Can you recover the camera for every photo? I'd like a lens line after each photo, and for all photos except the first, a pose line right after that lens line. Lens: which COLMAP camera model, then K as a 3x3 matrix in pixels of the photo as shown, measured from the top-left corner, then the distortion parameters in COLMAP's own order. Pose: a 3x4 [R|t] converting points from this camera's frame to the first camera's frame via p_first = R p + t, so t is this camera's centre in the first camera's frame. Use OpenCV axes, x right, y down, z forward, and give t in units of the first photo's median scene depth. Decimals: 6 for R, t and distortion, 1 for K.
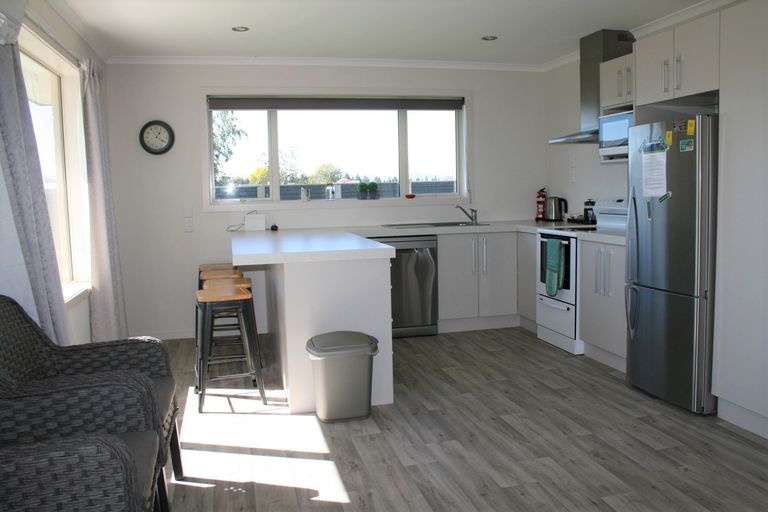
lens RADIAL K [[640.8, 0, 384.0], [0, 640.8, 256.0], [0, 0, 1]] dist [-0.170312, 0.123807]
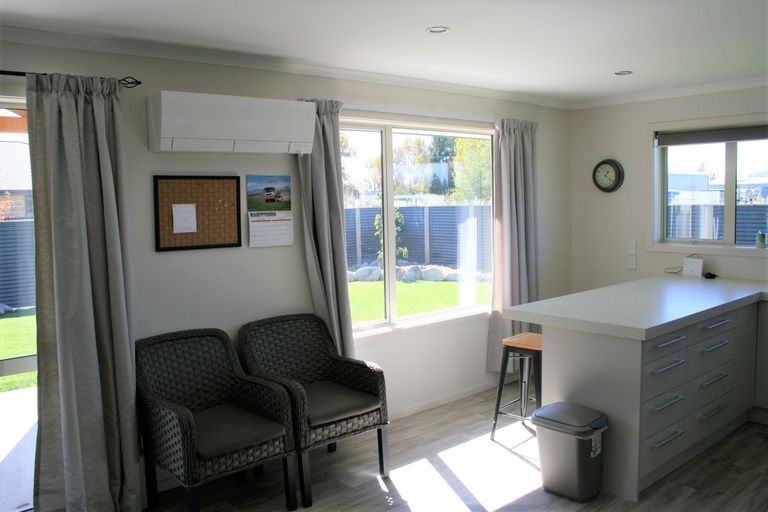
lens RADIAL K [[640.8, 0, 384.0], [0, 640.8, 256.0], [0, 0, 1]] dist [-0.170312, 0.123807]
pose [[0.454624, 0.094604, -0.885645, 0.597520], [-0.078643, 0.994723, 0.065886, -0.141997], [0.887205, 0.039697, 0.459665, 0.287712]]
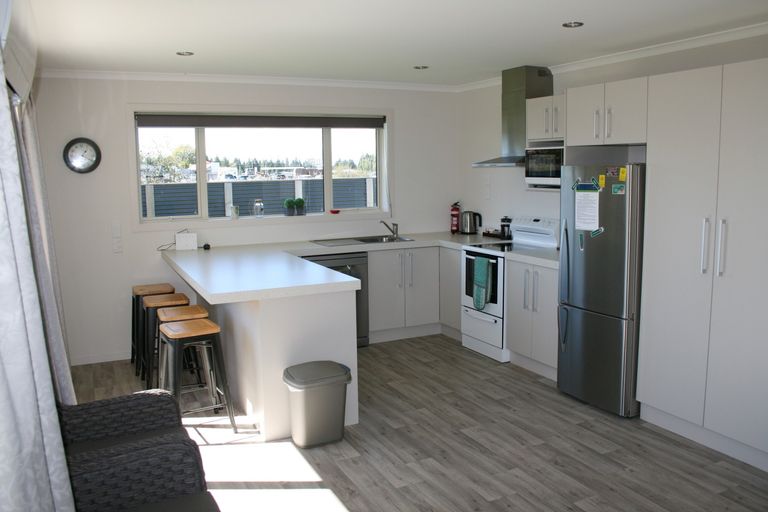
lens RADIAL K [[640.8, 0, 384.0], [0, 640.8, 256.0], [0, 0, 1]] dist [-0.170312, 0.123807]
pose [[0.976866, -0.019297, 0.212980, -0.170247], [0.013214, 0.999464, 0.029949, -0.084723], [-0.213444, -0.026442, 0.976597, -0.049353]]
